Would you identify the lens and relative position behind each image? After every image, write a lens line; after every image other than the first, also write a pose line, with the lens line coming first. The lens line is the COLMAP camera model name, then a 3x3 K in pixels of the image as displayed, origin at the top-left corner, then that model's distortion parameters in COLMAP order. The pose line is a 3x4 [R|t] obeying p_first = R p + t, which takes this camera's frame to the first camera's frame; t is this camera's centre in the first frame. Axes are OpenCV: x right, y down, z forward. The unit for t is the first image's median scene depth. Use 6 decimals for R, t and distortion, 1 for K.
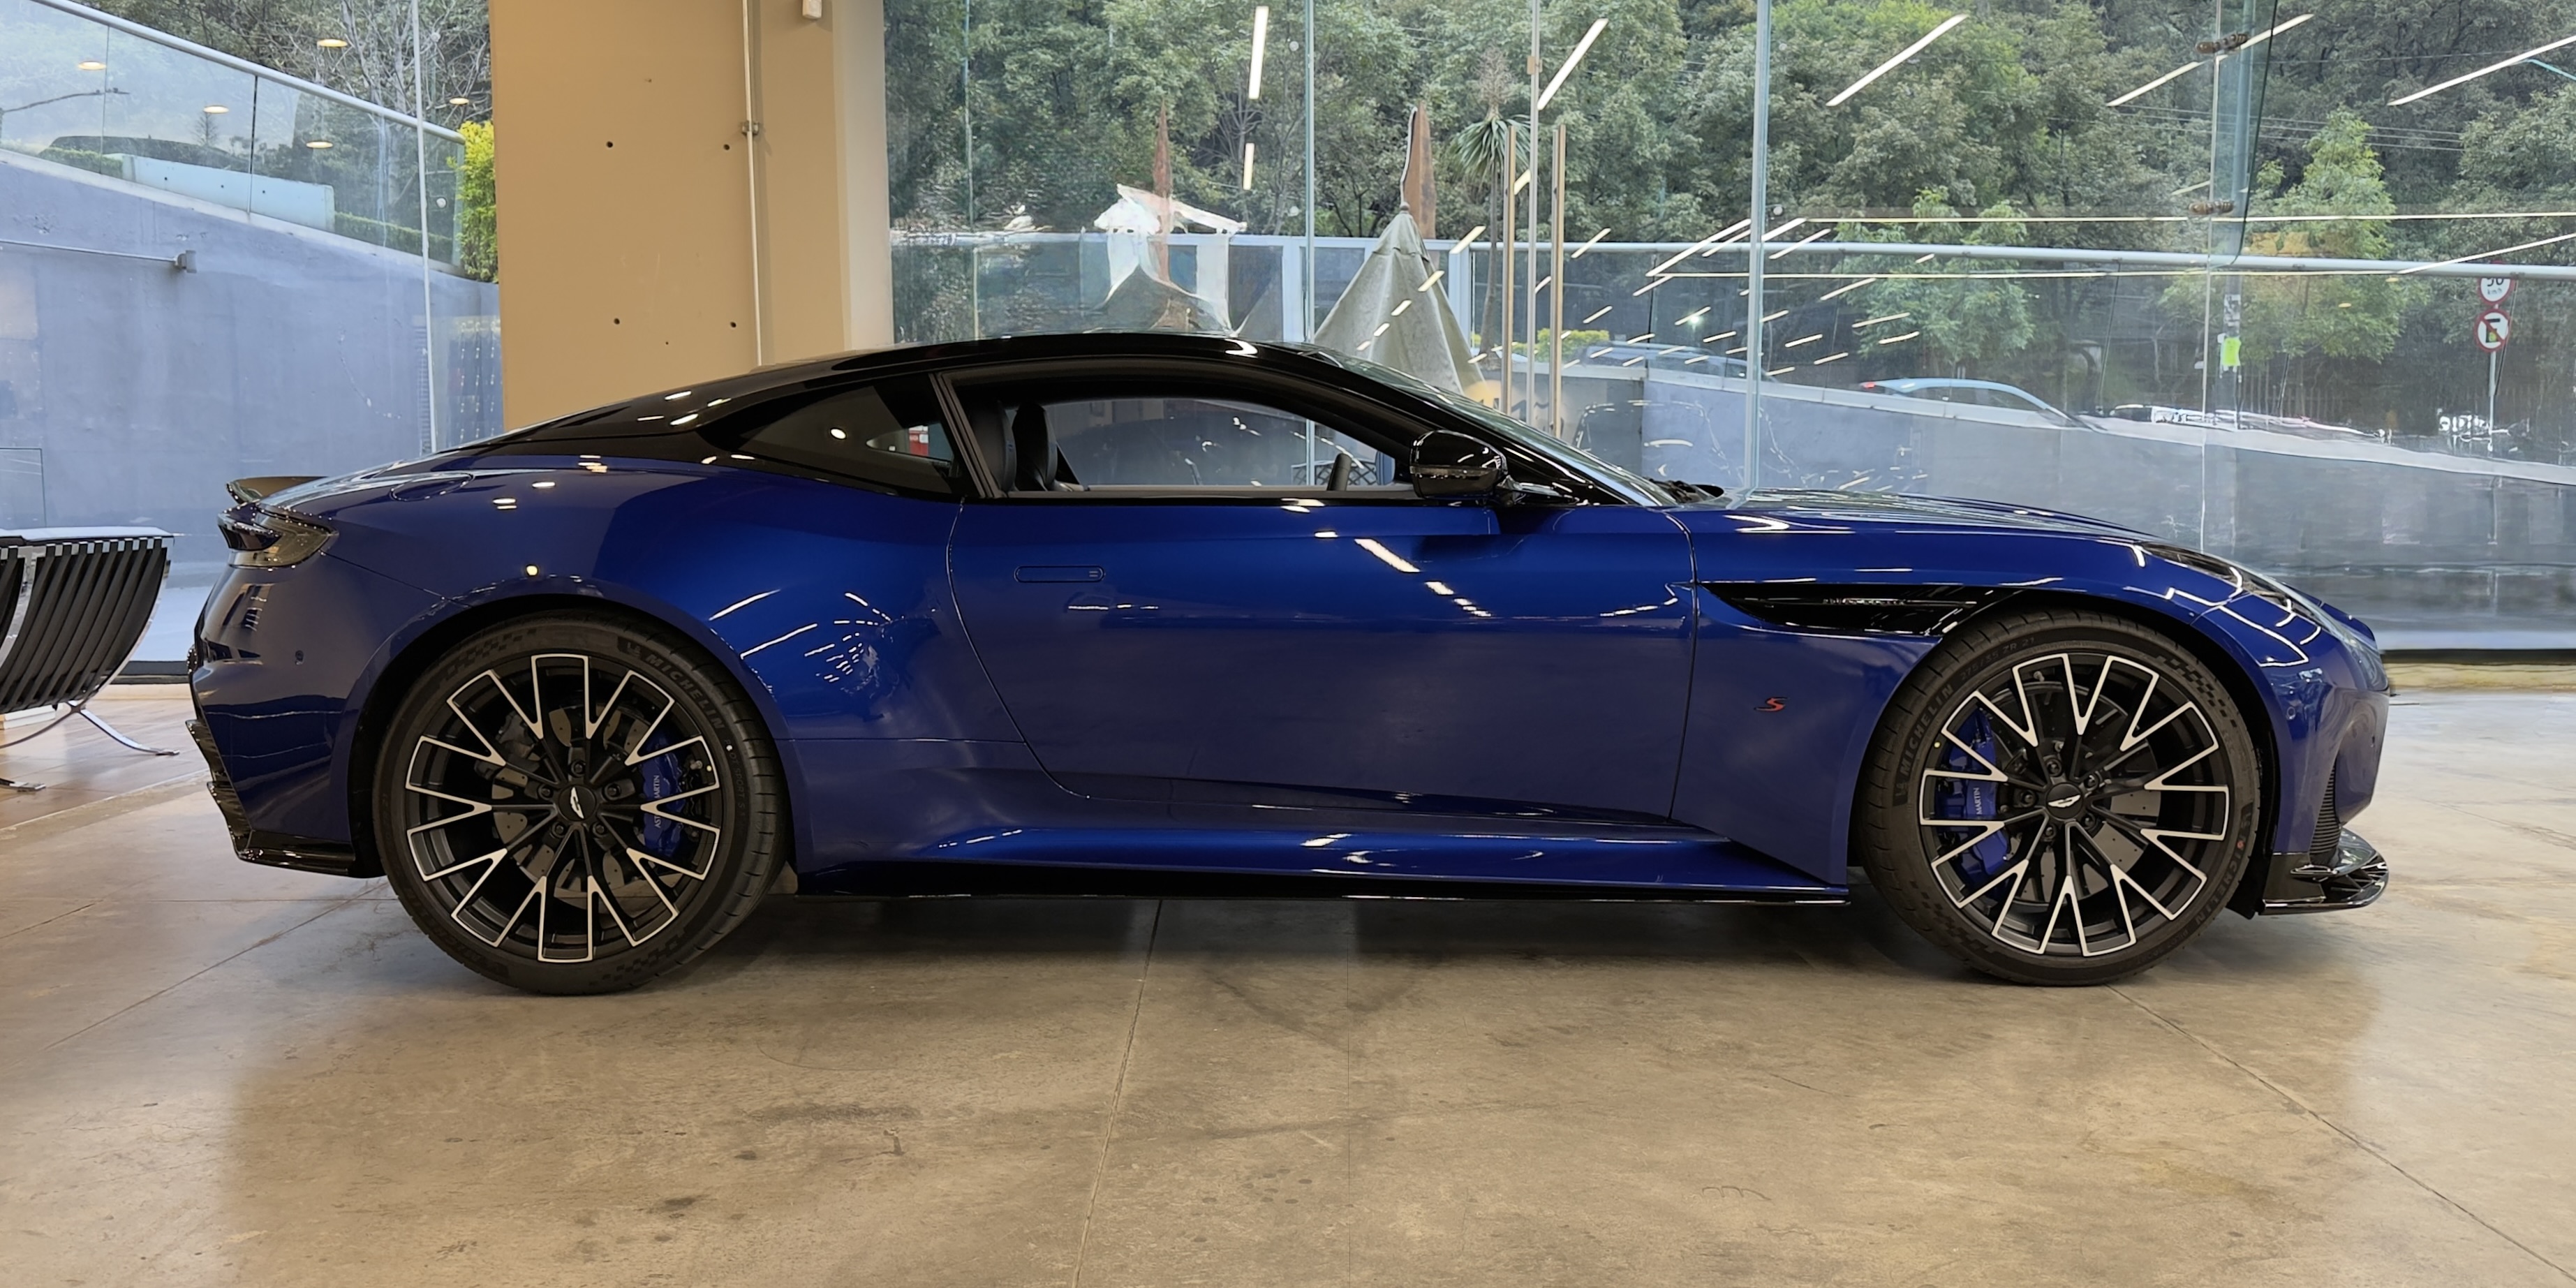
lens RADIAL K [[1887.3, 0, 1207.5], [0, 1887.3, 648.4], [0, 0, 1]] dist [-0.003894, -0.002579]
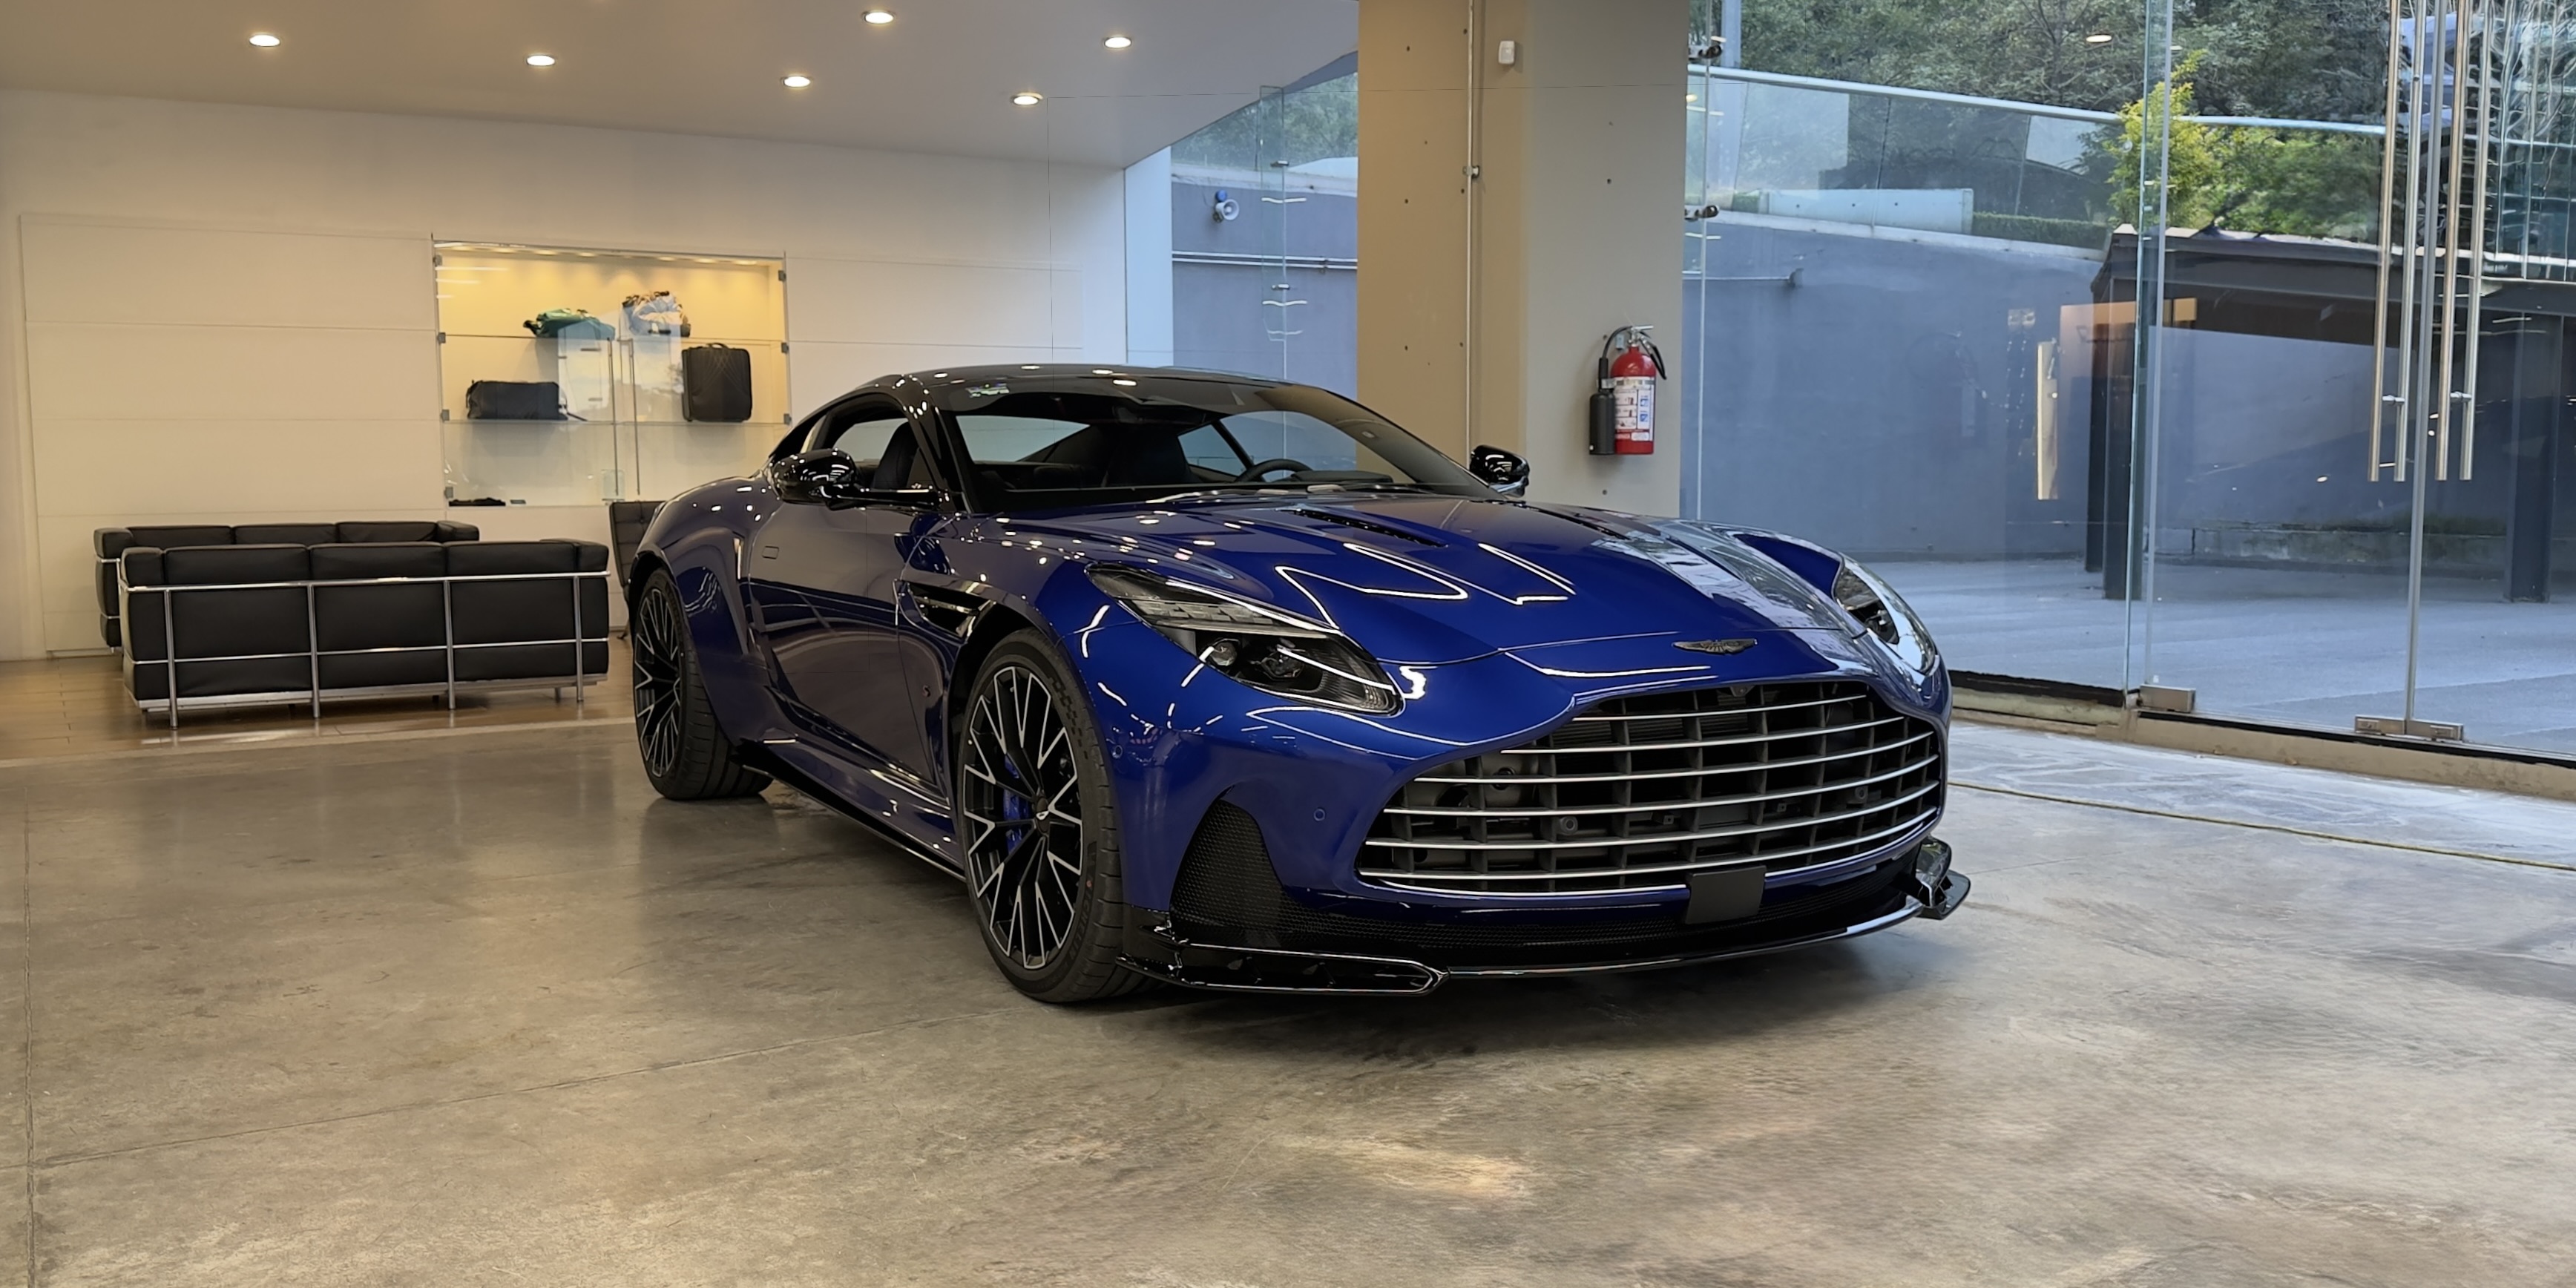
lens RADIAL K [[1887.3, 0, 1207.5], [0, 1887.3, 648.4], [0, 0, 1]] dist [-0.003894, -0.002579]
pose [[0.502484, 0.064667, -0.862165, 1.366551], [-0.054556, 0.997583, 0.043029, -0.054485], [0.862864, 0.025415, 0.504798, 0.575133]]
